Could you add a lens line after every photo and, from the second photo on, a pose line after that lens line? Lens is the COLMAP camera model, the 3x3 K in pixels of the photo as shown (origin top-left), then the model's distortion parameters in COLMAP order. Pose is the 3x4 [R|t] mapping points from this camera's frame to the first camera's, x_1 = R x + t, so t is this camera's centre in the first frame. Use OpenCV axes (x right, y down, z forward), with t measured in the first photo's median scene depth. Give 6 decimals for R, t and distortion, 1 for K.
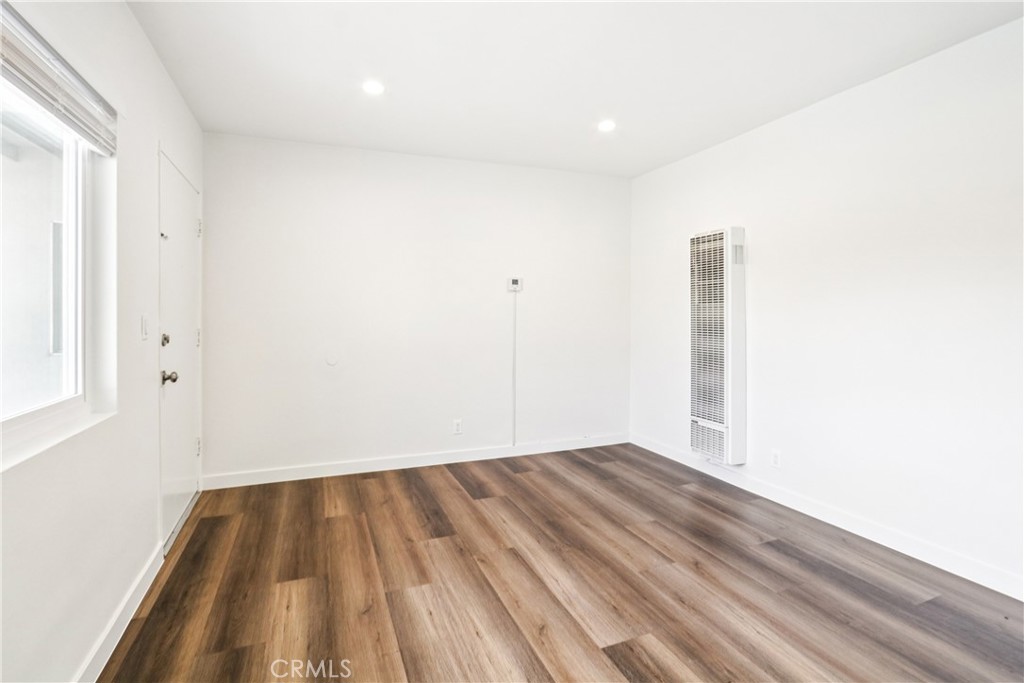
lens RADIAL K [[481.8, 0, 513.5], [0, 481.8, 312.1], [0, 0, 1]] dist [-0.016876, 0.000121]
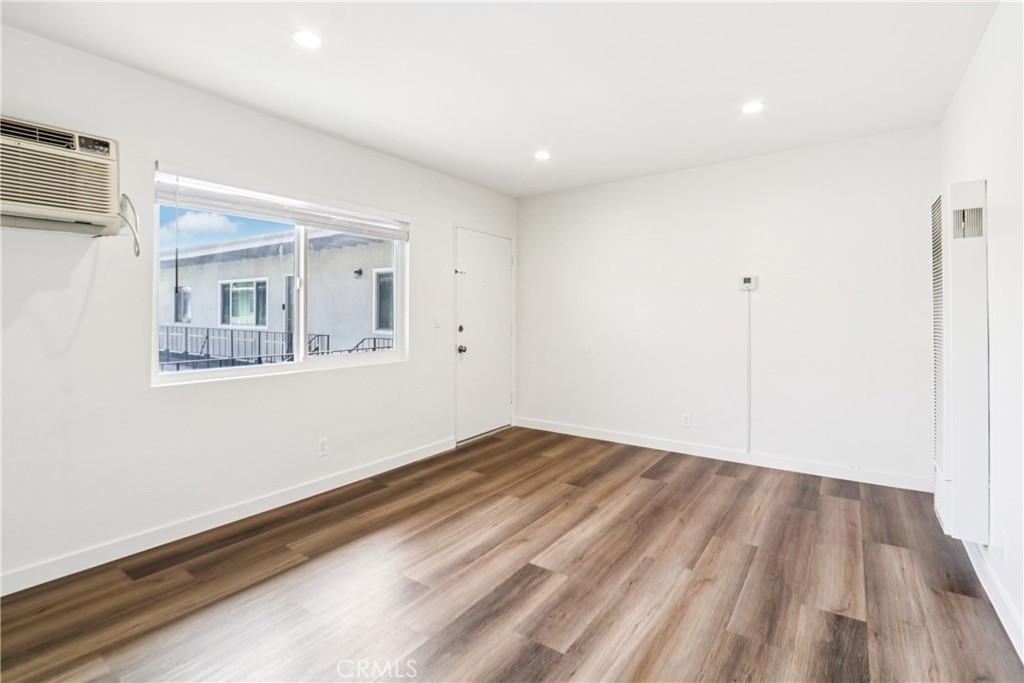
lens RADIAL K [[485.3, 0, 513.8], [0, 485.3, 311.5], [0, 0, 1]] dist [-0.019114, -0.000310]
pose [[0.538484, -0.008126, -0.842596, 1.038122], [0.003878, 0.999967, -0.007166, 0.006670], [0.842627, 0.000591, 0.538498, 0.185402]]
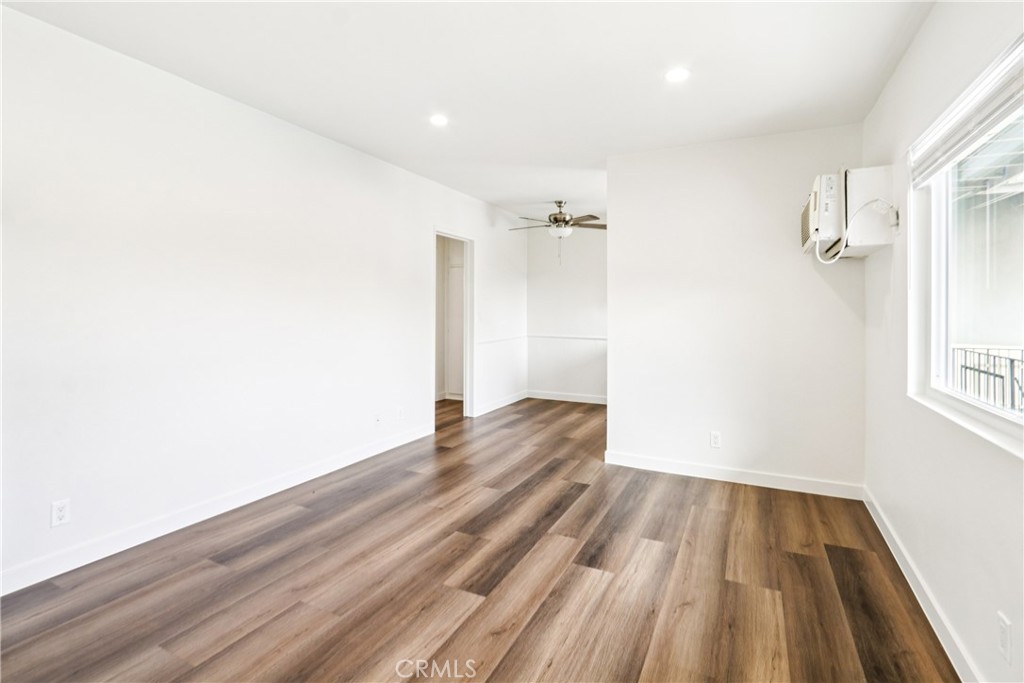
lens RADIAL K [[481.8, 0, 513.5], [0, 481.8, 312.1], [0, 0, 1]] dist [-0.016876, 0.000121]
pose [[-0.658737, -0.010980, 0.752293, -0.581581], [-0.011195, 0.999926, 0.004792, 0.001217], [-0.752290, -0.005265, -0.658811, 1.367297]]
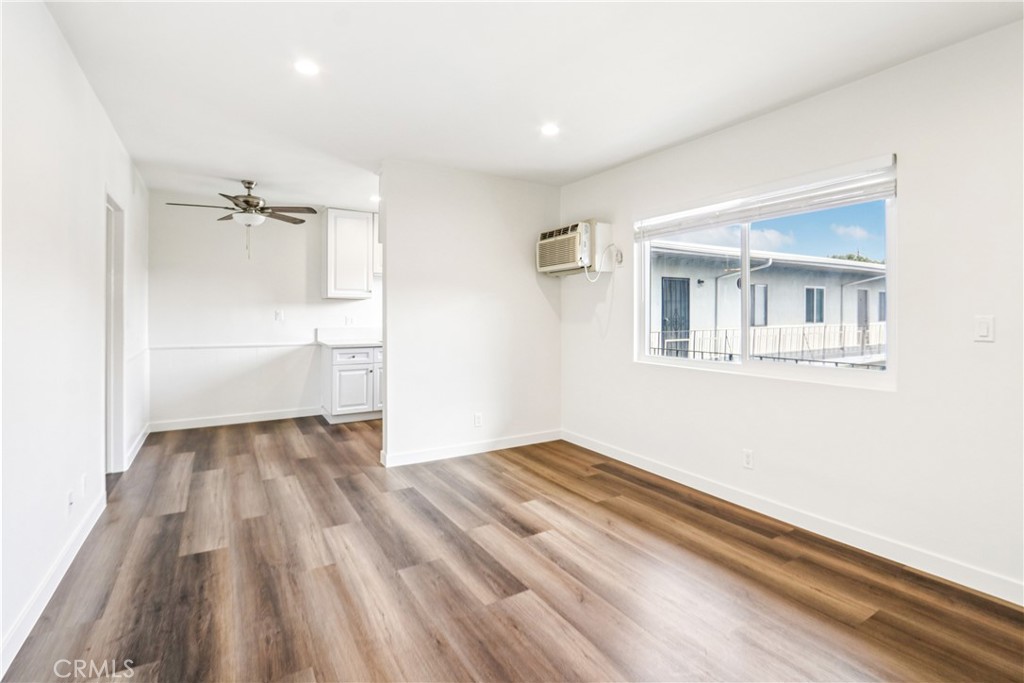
lens RADIAL K [[481.8, 0, 513.5], [0, 481.8, 312.1], [0, 0, 1]] dist [-0.016876, 0.000121]
pose [[-0.988211, -0.004573, -0.153029, 0.328005], [-0.003549, 0.999969, -0.006964, 0.005395], [0.153056, -0.006339, -0.988197, 1.747862]]
